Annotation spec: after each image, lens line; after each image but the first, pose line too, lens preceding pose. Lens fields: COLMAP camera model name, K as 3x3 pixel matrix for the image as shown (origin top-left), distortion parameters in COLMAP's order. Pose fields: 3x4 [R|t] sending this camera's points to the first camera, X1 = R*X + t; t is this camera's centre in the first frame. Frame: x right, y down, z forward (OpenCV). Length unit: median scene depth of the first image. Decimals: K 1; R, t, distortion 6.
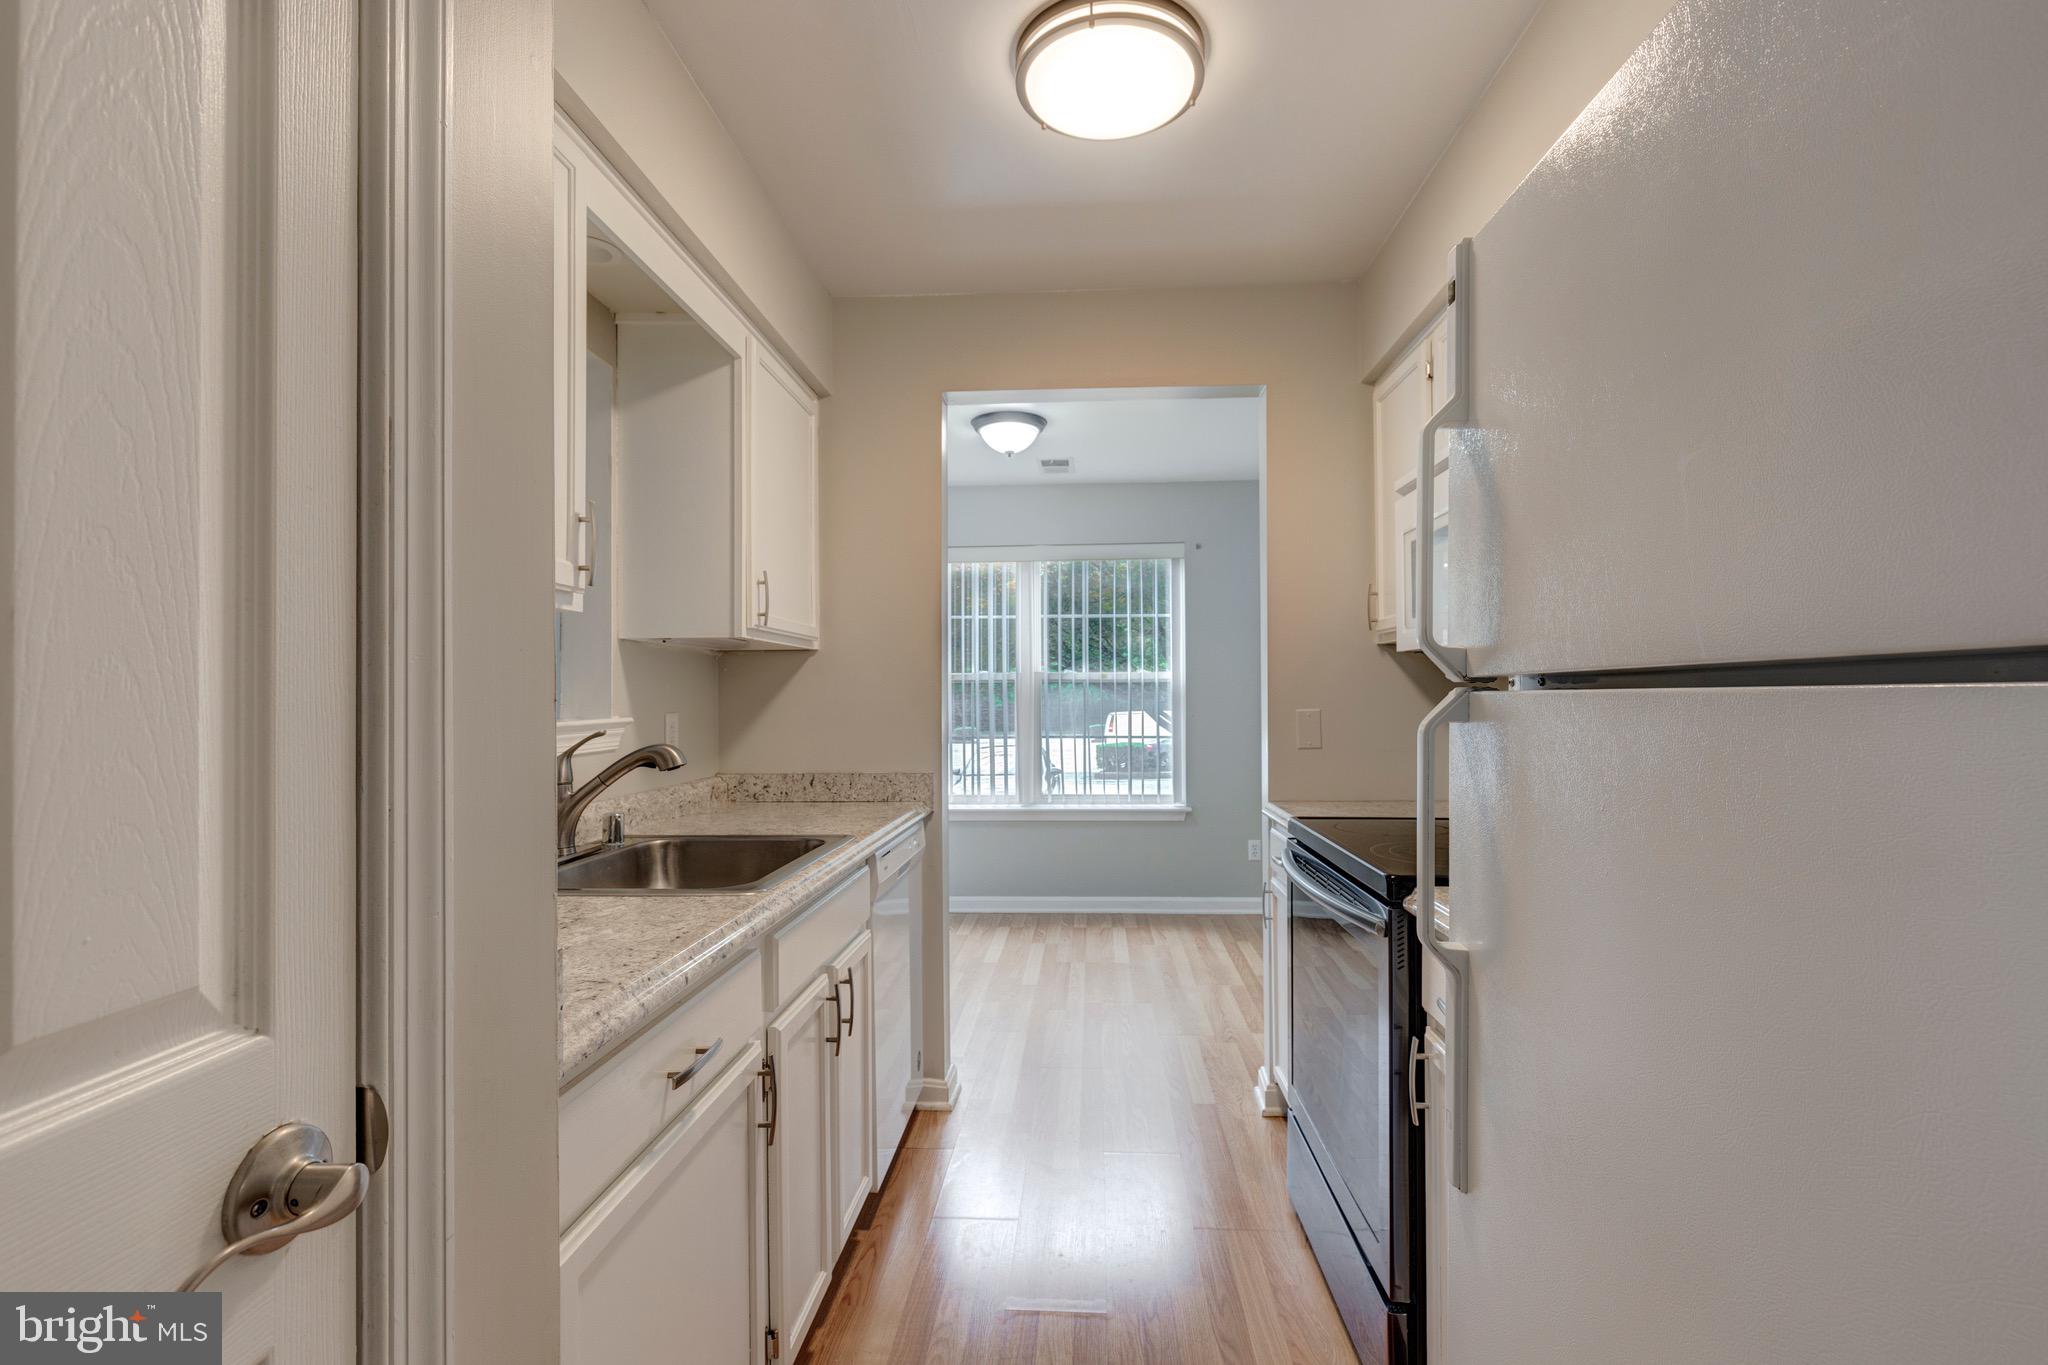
lens RADIAL K [[943.3, 0, 1031.2], [0, 943.3, 685.3], [0, 0, 1]] dist [0.002951, -0.000226]
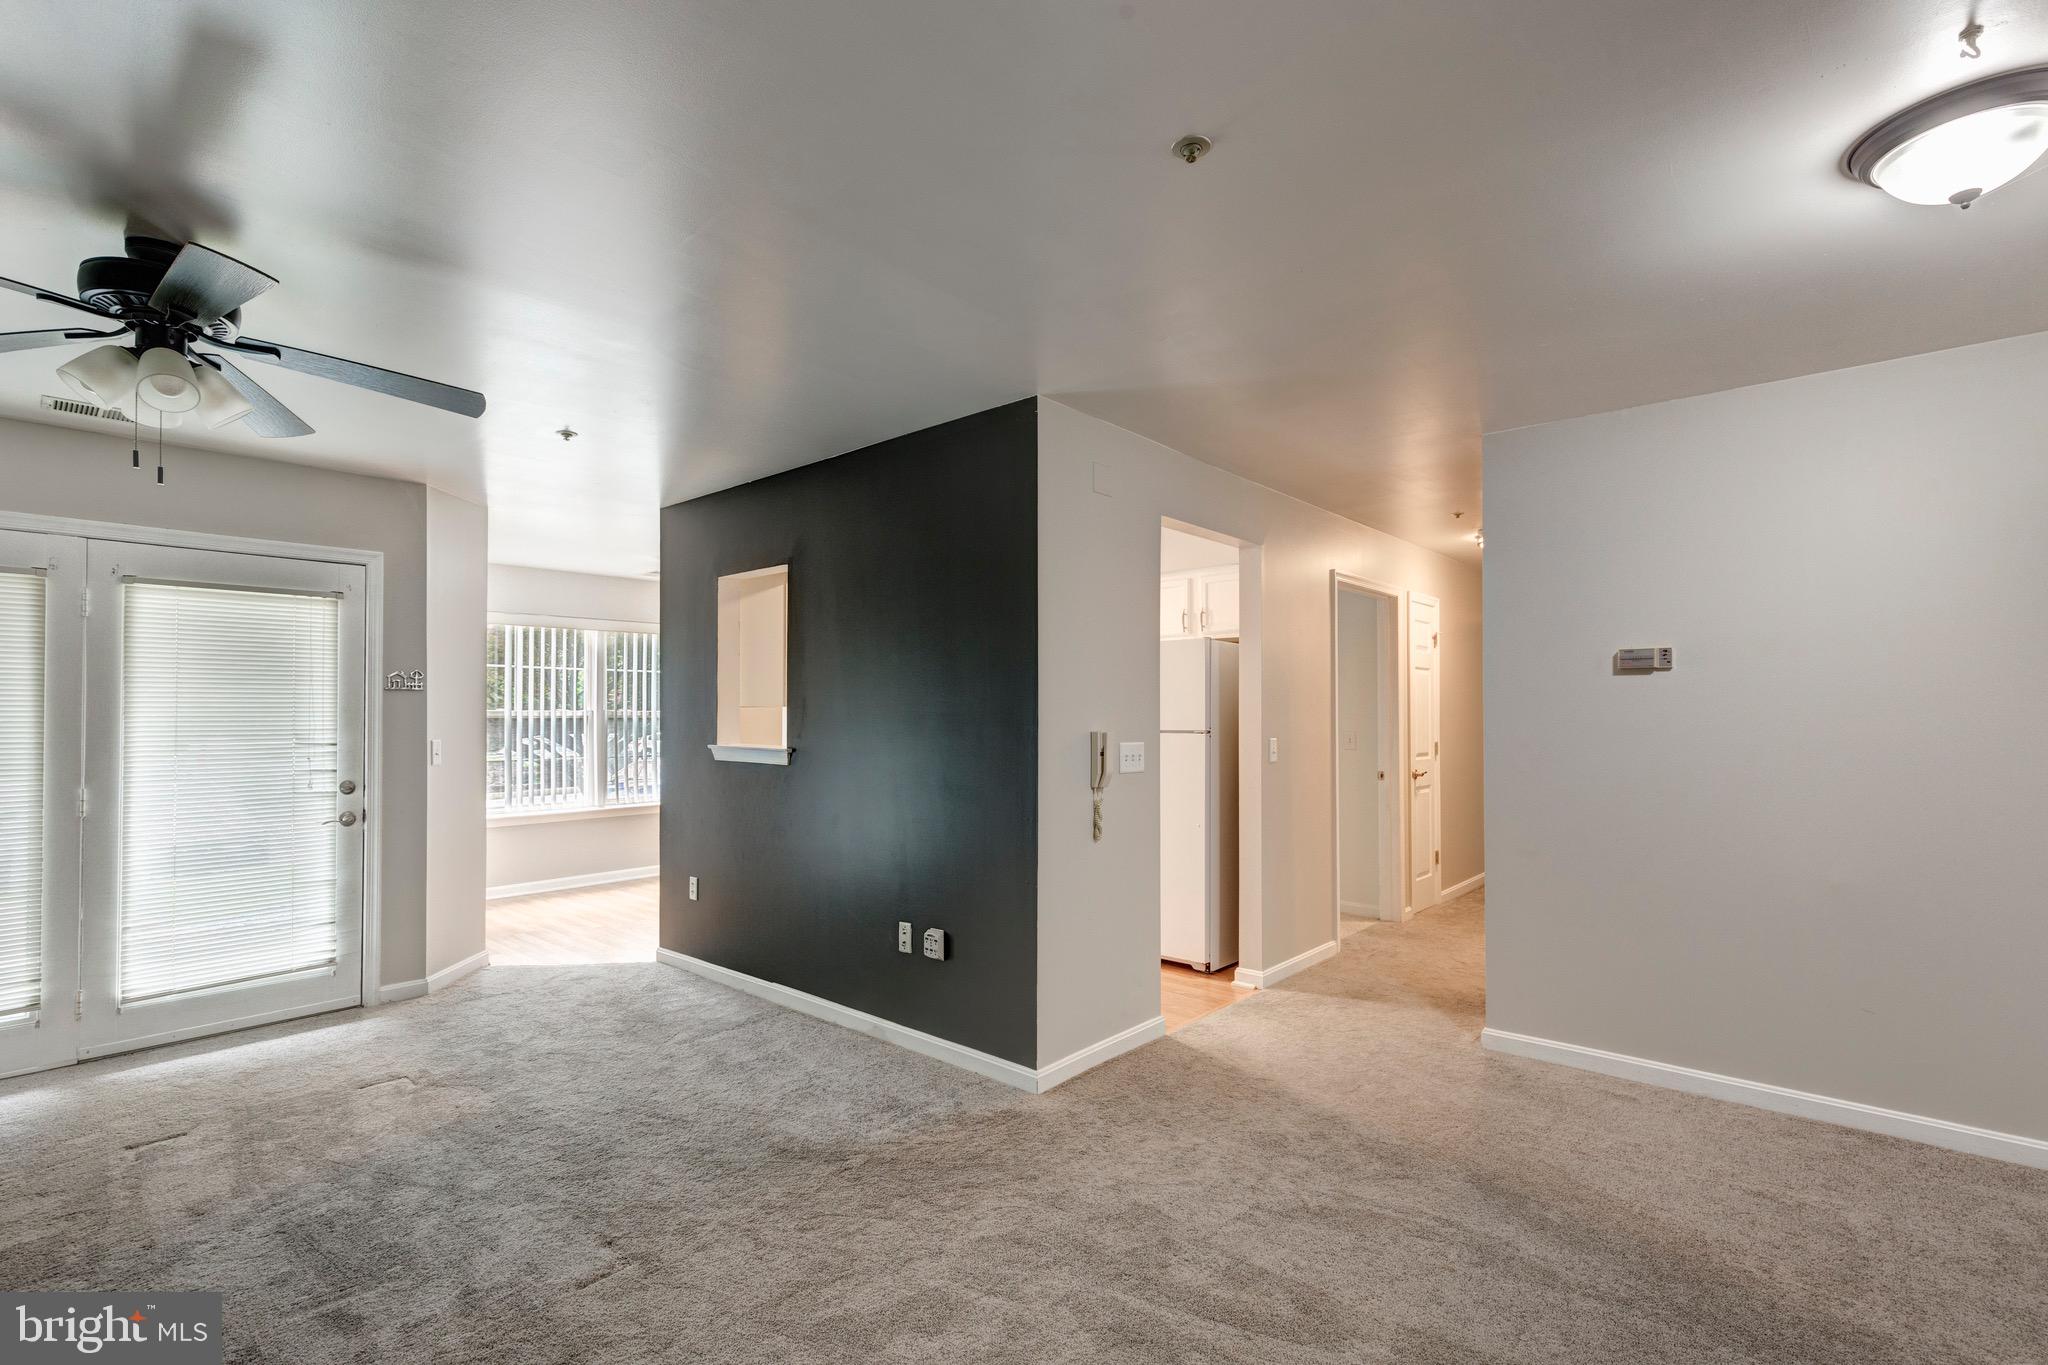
lens RADIAL K [[928.2, 0, 1038.1], [0, 928.2, 699.1], [0, 0, 1]] dist [-0.002476, -0.000699]
pose [[0.602205, 0.018867, 0.798118, -0.959594], [-0.011471, 0.999822, -0.014979, -0.025294], [-0.798259, -0.000135, 0.602315, -0.460405]]
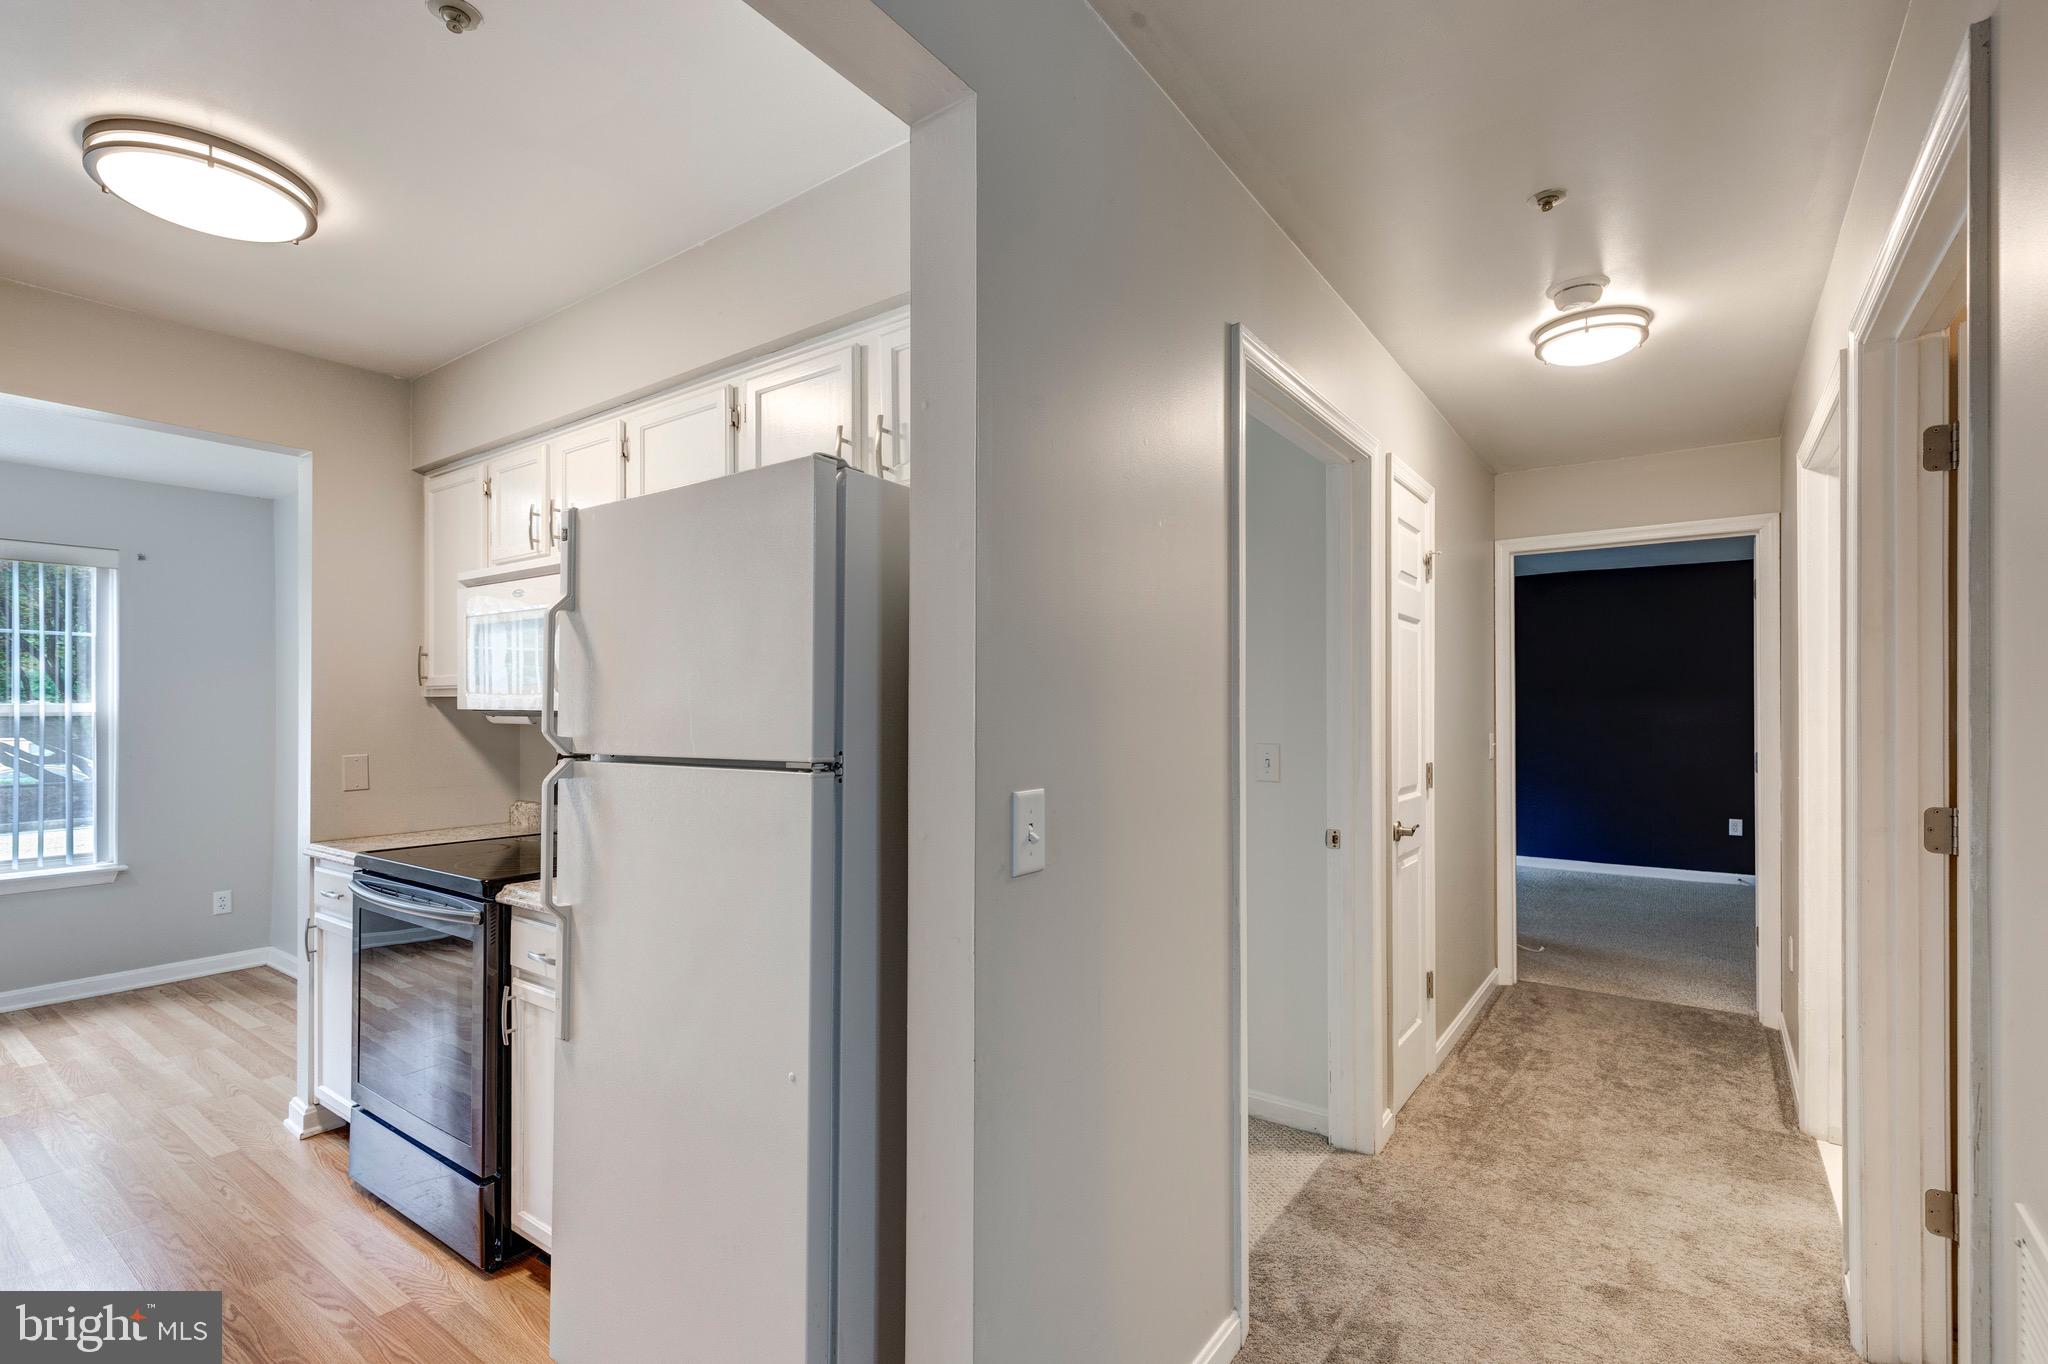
lens RADIAL K [[917.5, 0, 1052.9], [0, 917.5, 708.8], [0, 0, 1]] dist [0.000835, -0.000075]
pose [[0.513905, 0.005533, 0.857829, -0.147610], [-0.011576, 0.999933, 0.000486, -0.027103], [-0.857769, -0.010180, 0.513934, -0.177688]]
